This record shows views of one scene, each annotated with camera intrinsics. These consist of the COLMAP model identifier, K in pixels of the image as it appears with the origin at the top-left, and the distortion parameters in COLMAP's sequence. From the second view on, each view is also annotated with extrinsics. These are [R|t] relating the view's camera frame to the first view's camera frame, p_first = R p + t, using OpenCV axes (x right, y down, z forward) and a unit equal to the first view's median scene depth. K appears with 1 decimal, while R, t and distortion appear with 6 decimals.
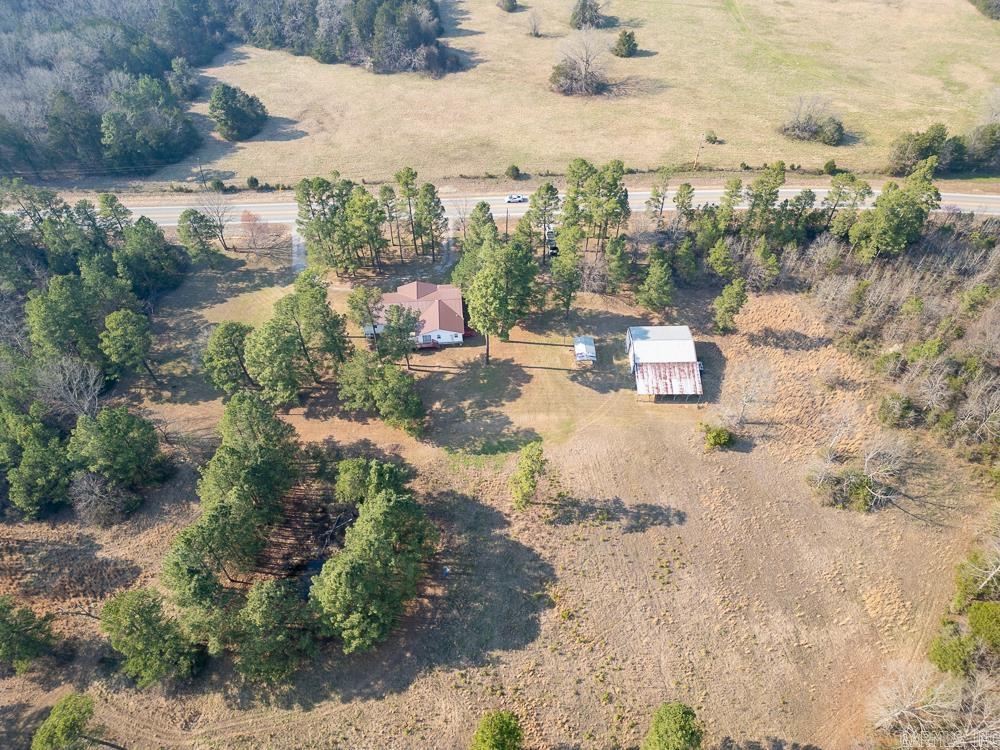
lens RADIAL K [[702.2, 0, 497.6], [0, 702.2, 371.8], [0, 0, 1]] dist [0.066231, -0.026297]
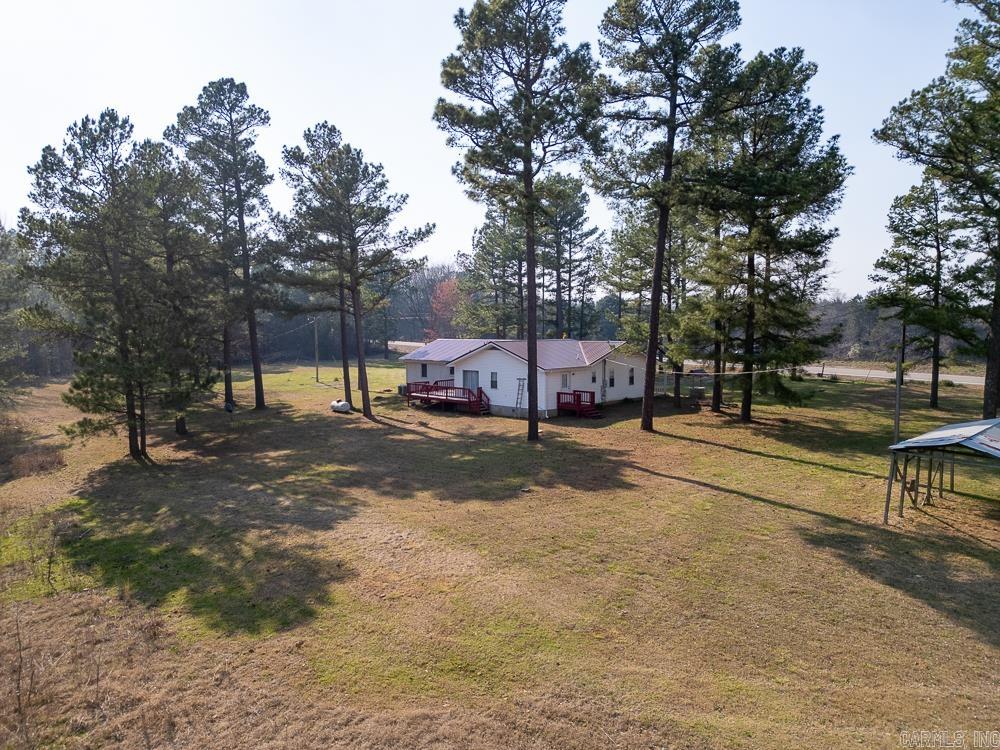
lens RADIAL K [[702.2, 0, 499.6], [0, 702.2, 377.1], [0, 0, 1]] dist [0.066231, -0.026297]
pose [[0.645437, 0.066737, -0.760892, 0.183727], [-0.575543, 0.697412, -0.427044, 0.095954], [0.502156, 0.713556, 0.488546, 0.888462]]
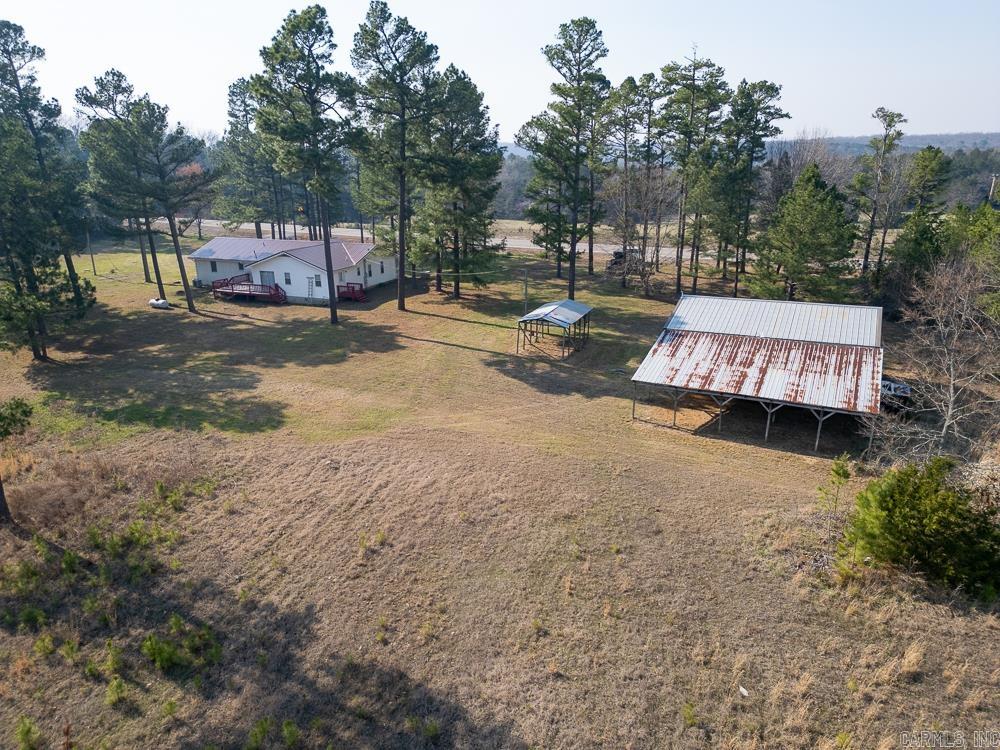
lens RADIAL K [[702.2, 0, 504.8], [0, 702.2, 376.3], [0, 0, 1]] dist [0.066231, -0.026297]
pose [[0.897178, 0.135161, -0.420480, 0.272989], [-0.332501, 0.833334, -0.441585, 0.177266], [0.290715, 0.535990, 0.792590, 0.742829]]
